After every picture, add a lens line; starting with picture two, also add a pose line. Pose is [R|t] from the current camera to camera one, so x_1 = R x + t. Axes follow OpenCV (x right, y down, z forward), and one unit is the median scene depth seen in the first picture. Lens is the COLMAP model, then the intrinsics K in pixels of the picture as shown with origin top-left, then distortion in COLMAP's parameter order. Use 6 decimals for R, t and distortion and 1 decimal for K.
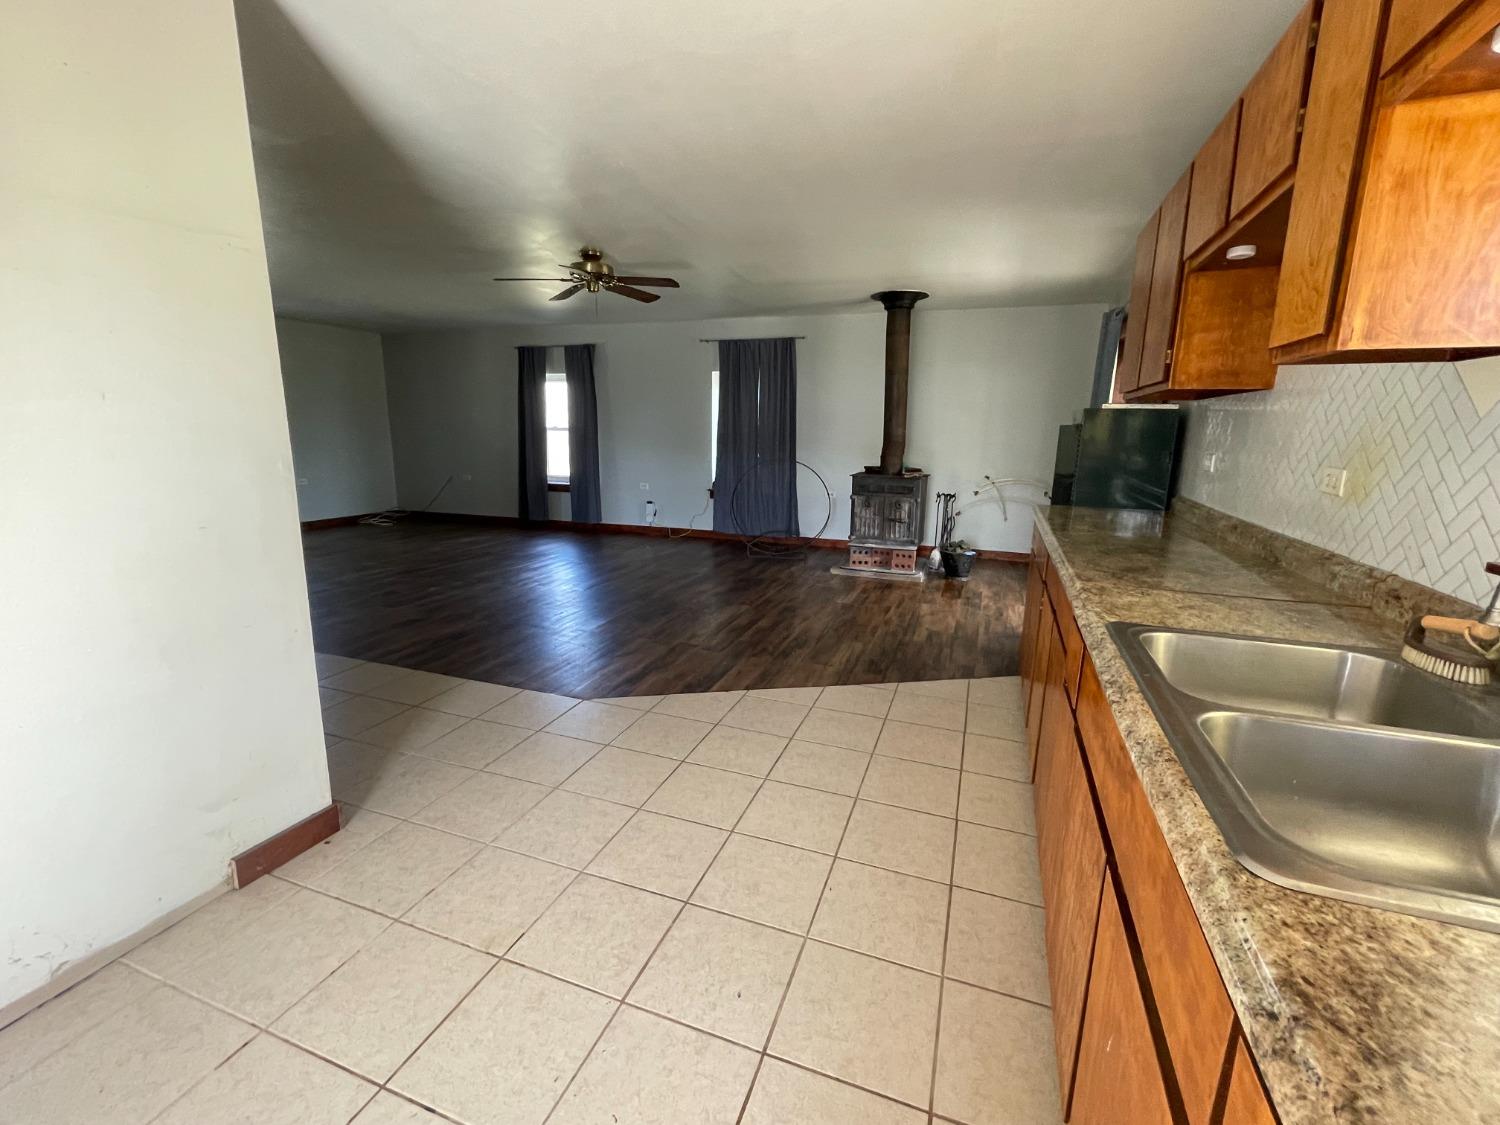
lens RADIAL K [[659.7, 0, 753.3], [0, 659.7, 558.9], [0, 0, 1]] dist [0.000311, 0.000007]
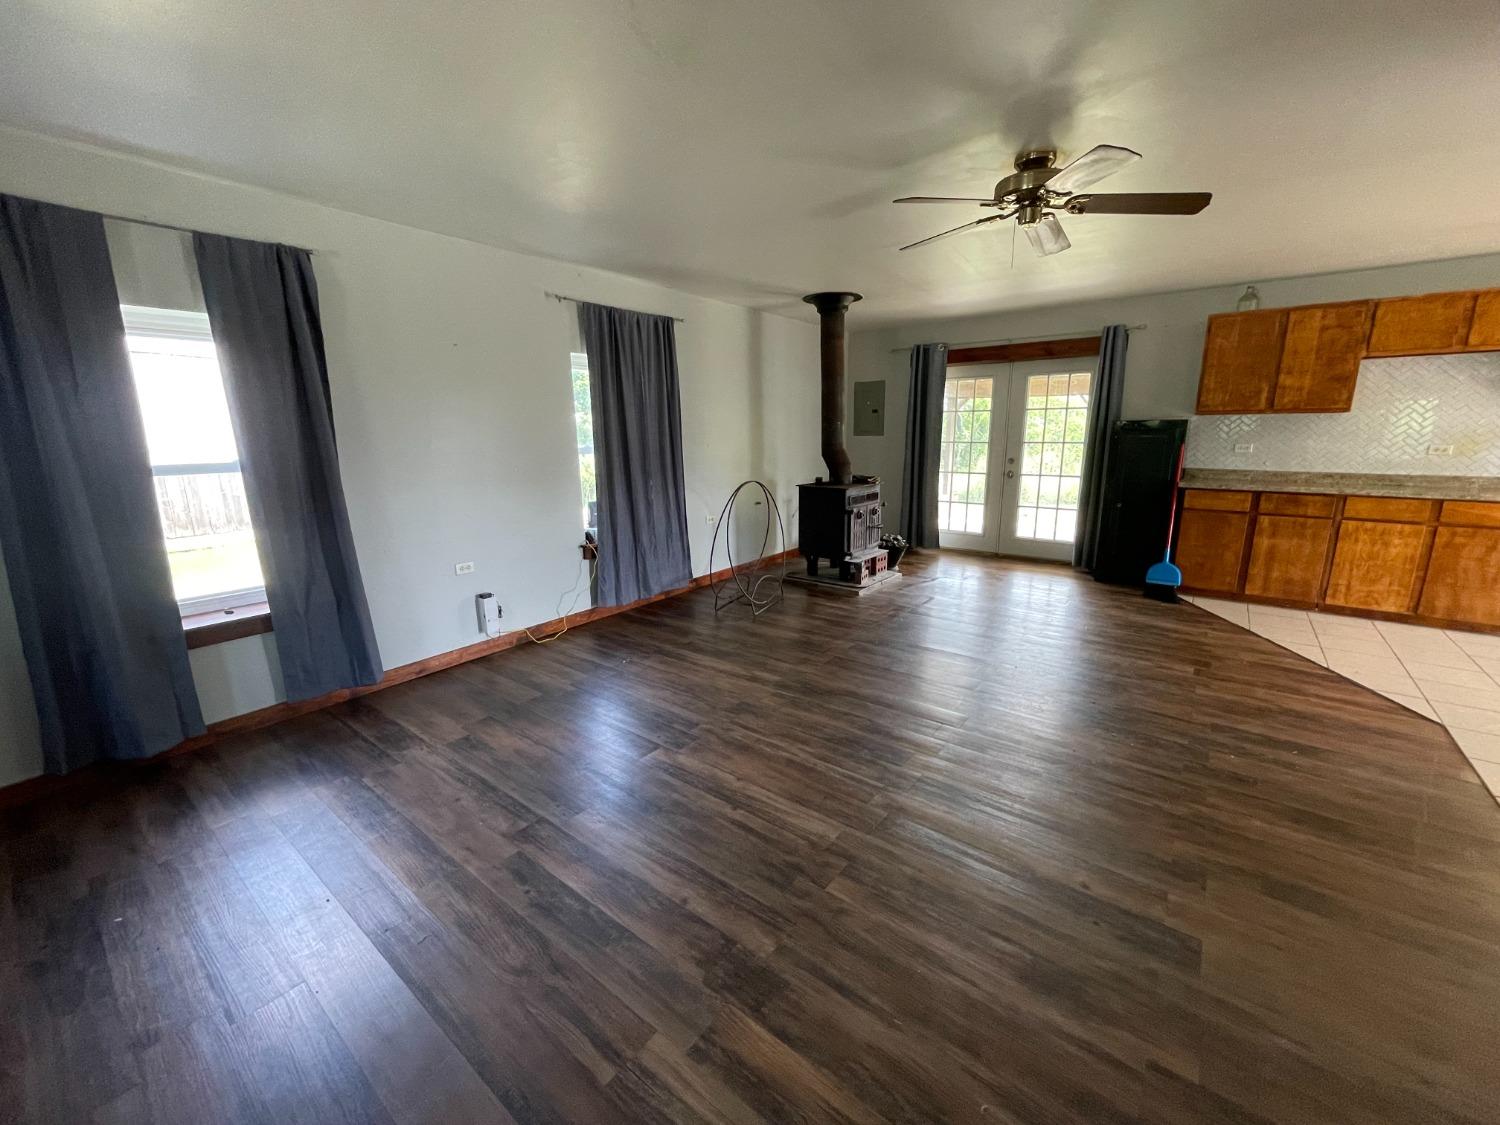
lens RADIAL K [[605.0, 0, 752.9], [0, 605.0, 561.0], [0, 0, 1]] dist [-0.001280, -0.000213]
pose [[0.317217, -0.223736, 0.921583, -0.542516], [0.205521, 0.964897, 0.163509, -0.150372], [-0.925815, 0.137537, 0.352064, 0.649311]]
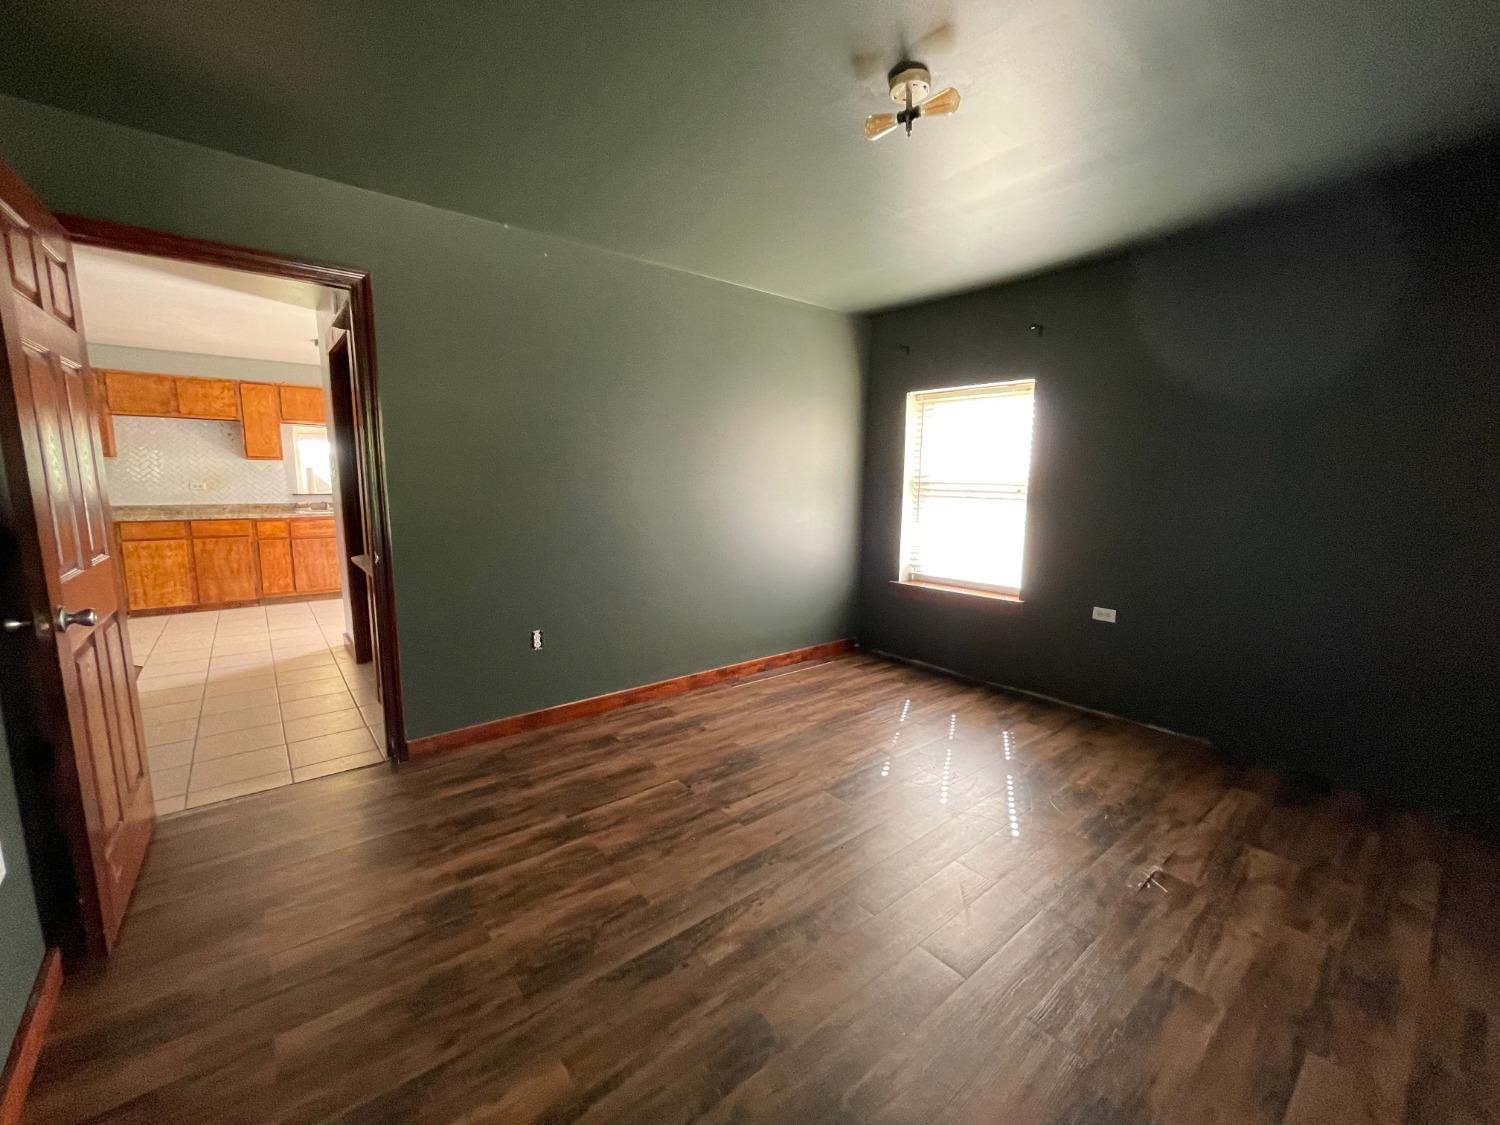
lens RADIAL K [[605.0, 0, 752.0], [0, 605.0, 562.6], [0, 0, 1]] dist [-0.001280, -0.000213]
pose [[-0.858162, -0.097015, 0.504129, -0.764056], [0.079058, 0.945295, 0.316492, -0.129254], [-0.507255, 0.311457, -0.803546, 0.557963]]
